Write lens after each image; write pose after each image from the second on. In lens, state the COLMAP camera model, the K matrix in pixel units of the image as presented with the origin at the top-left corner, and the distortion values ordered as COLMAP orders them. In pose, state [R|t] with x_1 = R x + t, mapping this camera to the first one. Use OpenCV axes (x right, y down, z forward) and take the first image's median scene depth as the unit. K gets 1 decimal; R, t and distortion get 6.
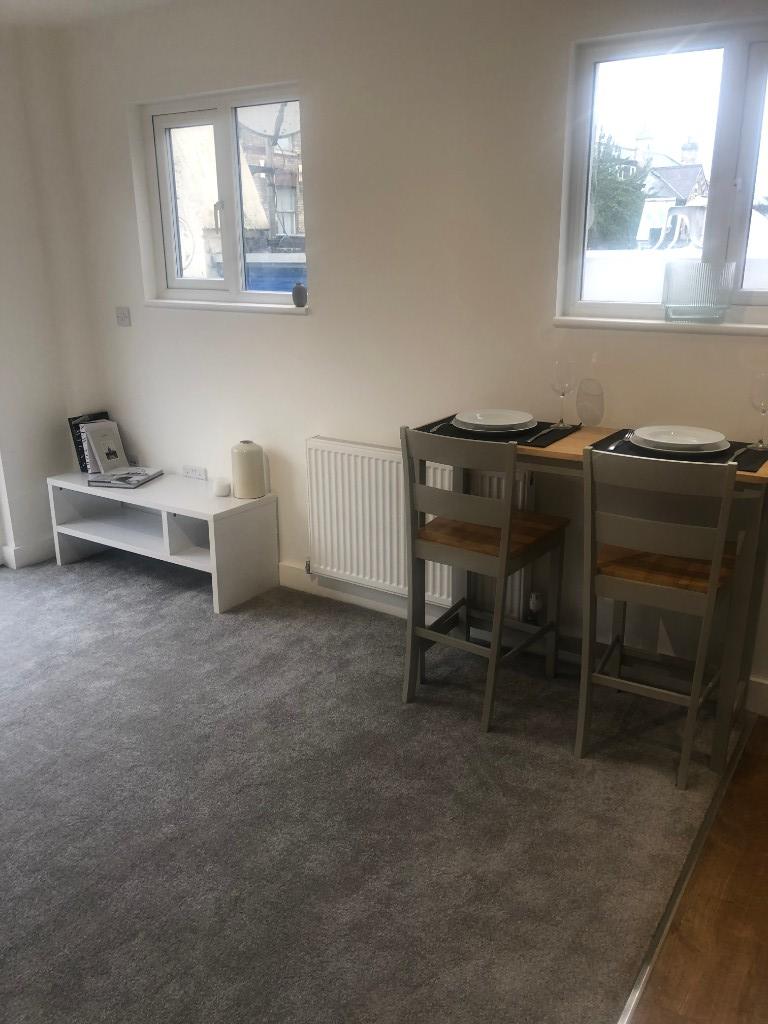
lens RADIAL K [[836.2, 0, 386.2], [0, 836.2, 511.8], [0, 0, 1]] dist [-0.004137, -0.001194]
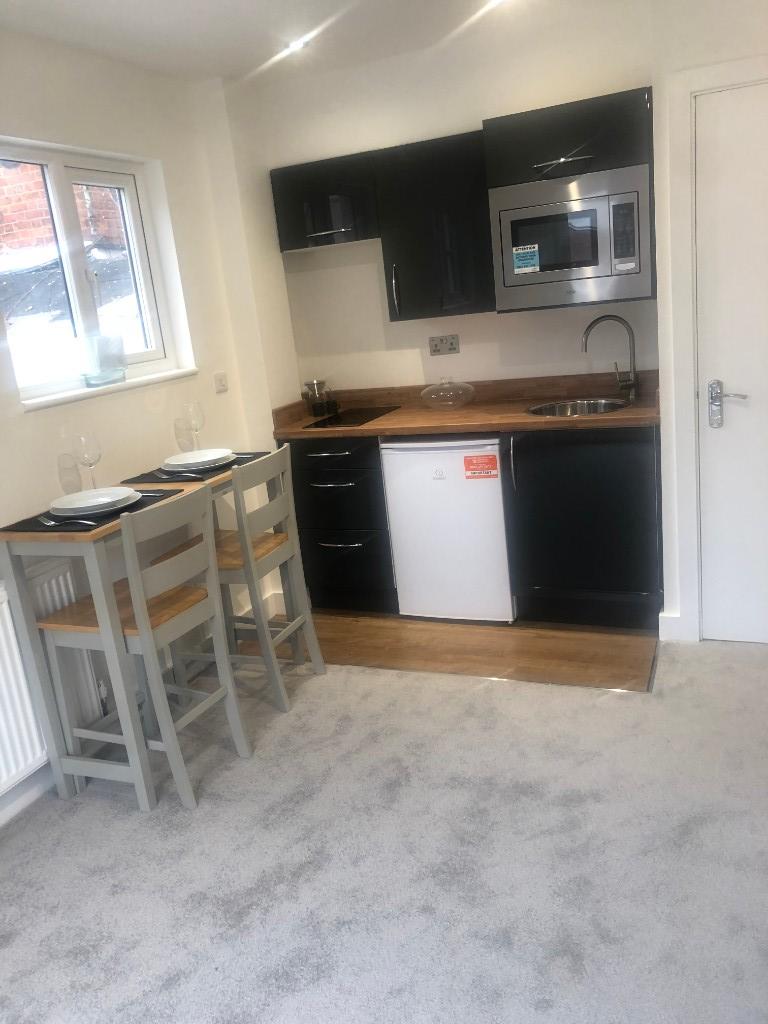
lens RADIAL K [[836.2, 0, 384.9], [0, 836.2, 511.1], [0, 0, 1]] dist [-0.004137, -0.001194]
pose [[-0.170404, -0.223183, 0.959767, -0.935931], [0.410647, 0.869317, 0.275059, -0.249332], [-0.895730, 0.440996, -0.056486, 0.841419]]
